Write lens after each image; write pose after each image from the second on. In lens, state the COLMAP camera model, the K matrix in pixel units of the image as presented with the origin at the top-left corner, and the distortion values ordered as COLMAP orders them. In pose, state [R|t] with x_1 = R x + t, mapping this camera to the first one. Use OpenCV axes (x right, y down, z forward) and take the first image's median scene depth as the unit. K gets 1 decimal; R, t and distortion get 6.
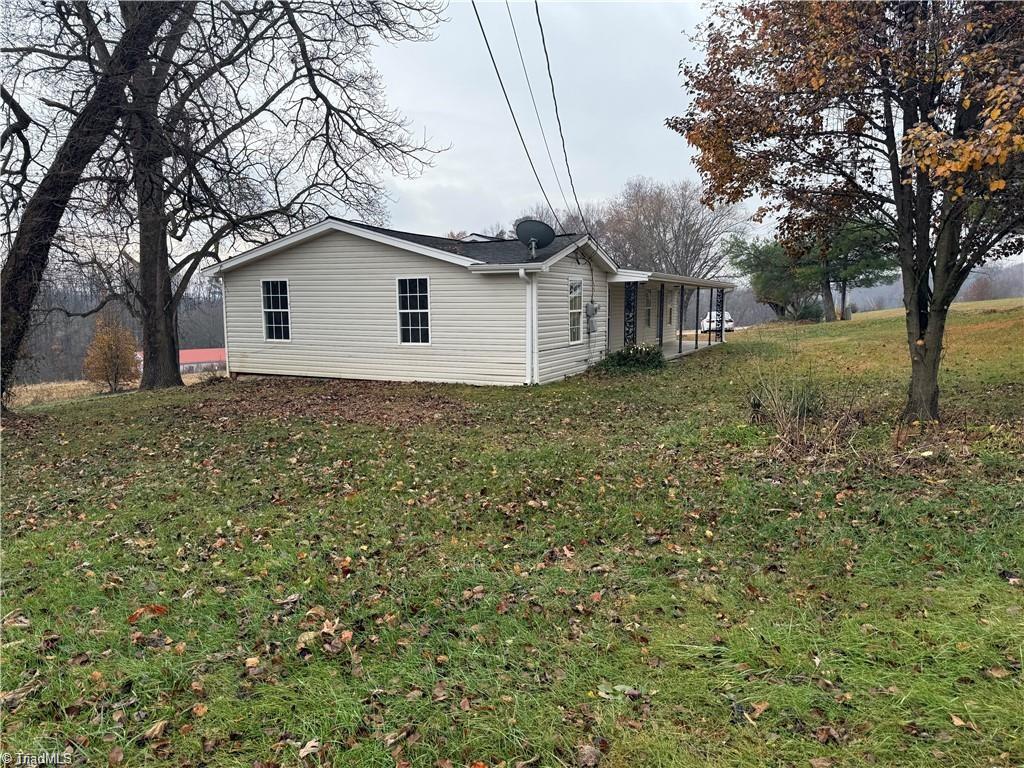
lens RADIAL K [[719.0, 0, 513.9], [0, 719.0, 387.2], [0, 0, 1]] dist [0.133792, -0.216062]
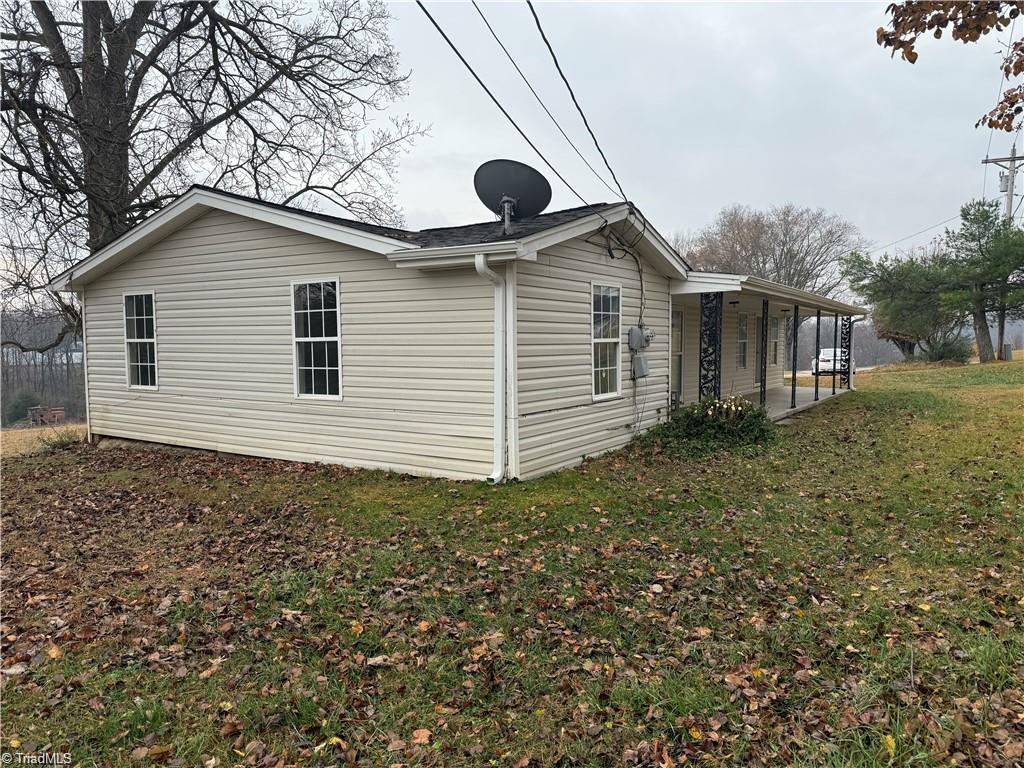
lens RADIAL K [[719.0, 0, 513.9], [0, 719.0, 387.2], [0, 0, 1]] dist [0.133792, -0.216062]
pose [[0.992131, 0.009116, -0.124871, 0.081075], [-0.015648, 0.998554, -0.051430, -0.037419], [0.124222, 0.052980, 0.990839, 0.415695]]
